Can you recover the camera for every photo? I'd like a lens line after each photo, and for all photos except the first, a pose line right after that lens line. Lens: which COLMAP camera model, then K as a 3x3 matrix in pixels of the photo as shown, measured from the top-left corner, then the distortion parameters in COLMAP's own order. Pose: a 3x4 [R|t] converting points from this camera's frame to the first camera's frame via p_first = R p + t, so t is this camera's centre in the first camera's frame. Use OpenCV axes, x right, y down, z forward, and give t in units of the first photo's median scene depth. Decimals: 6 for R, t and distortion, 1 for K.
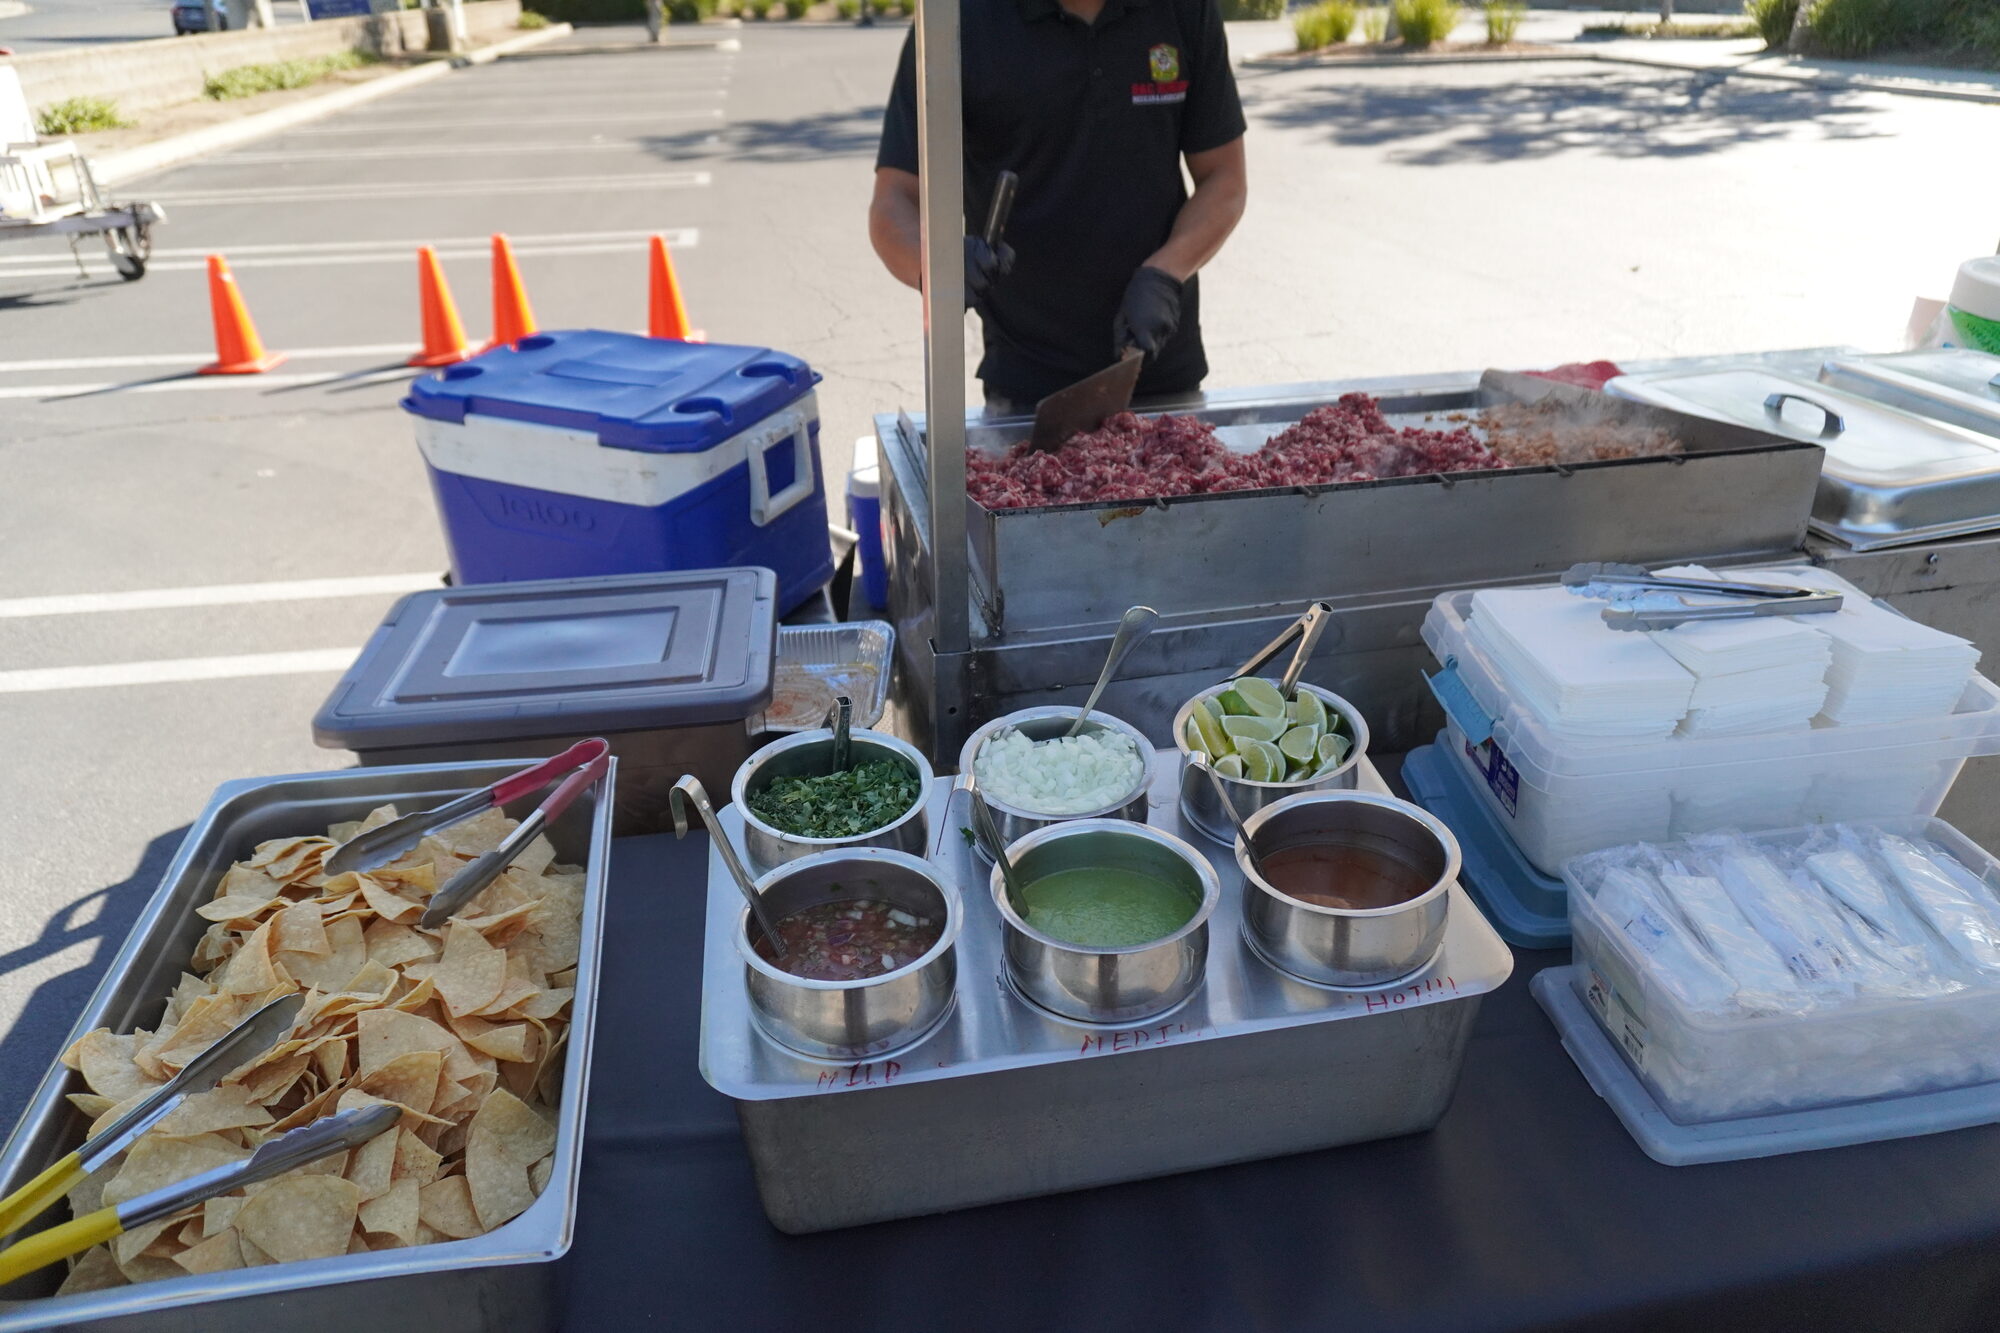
lens RADIAL K [[1348.0, 0, 1000.0], [0, 1348.0, 666.5], [0, 0, 1]] dist [-0.054061, 0.025625]
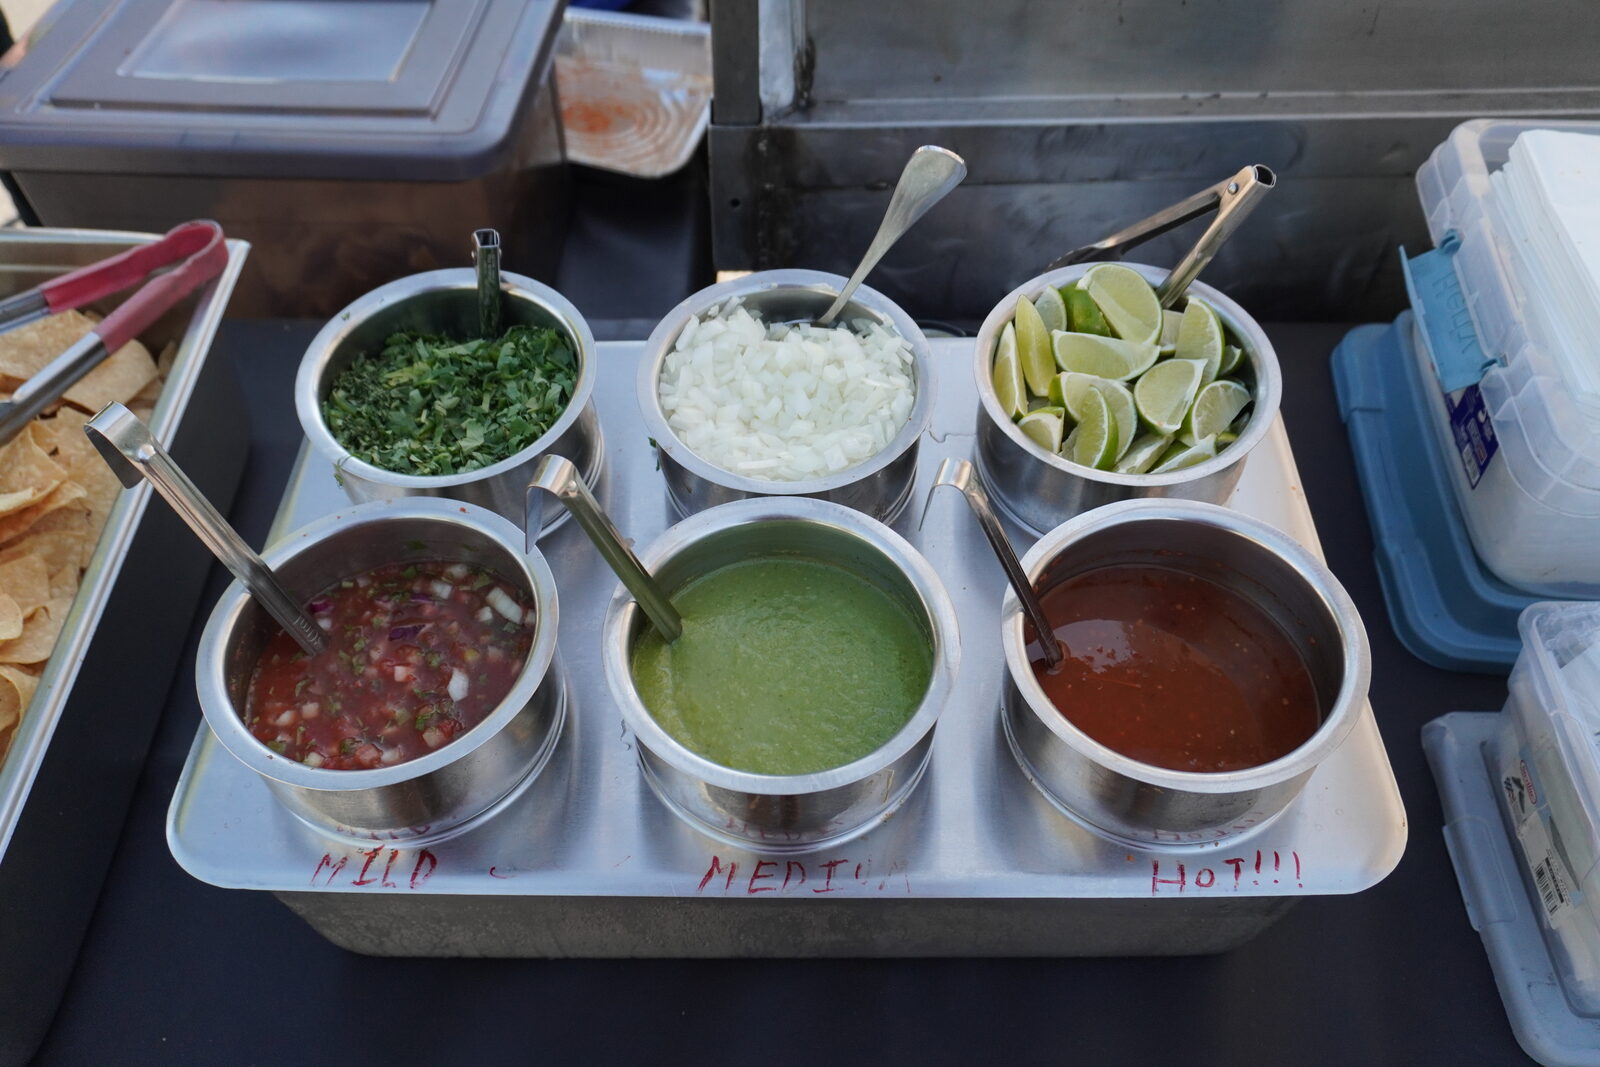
lens RADIAL K [[1196.1, 0, 800.0], [0, 1196.1, 533.5], [0, 0, 1]] dist [-0.022684, 0.001019]
pose [[0.985054, 0.146362, -0.090814, 0.110590], [-0.096508, 0.905678, 0.412837, -0.098735], [0.142671, -0.397902, 0.906266, 0.428221]]
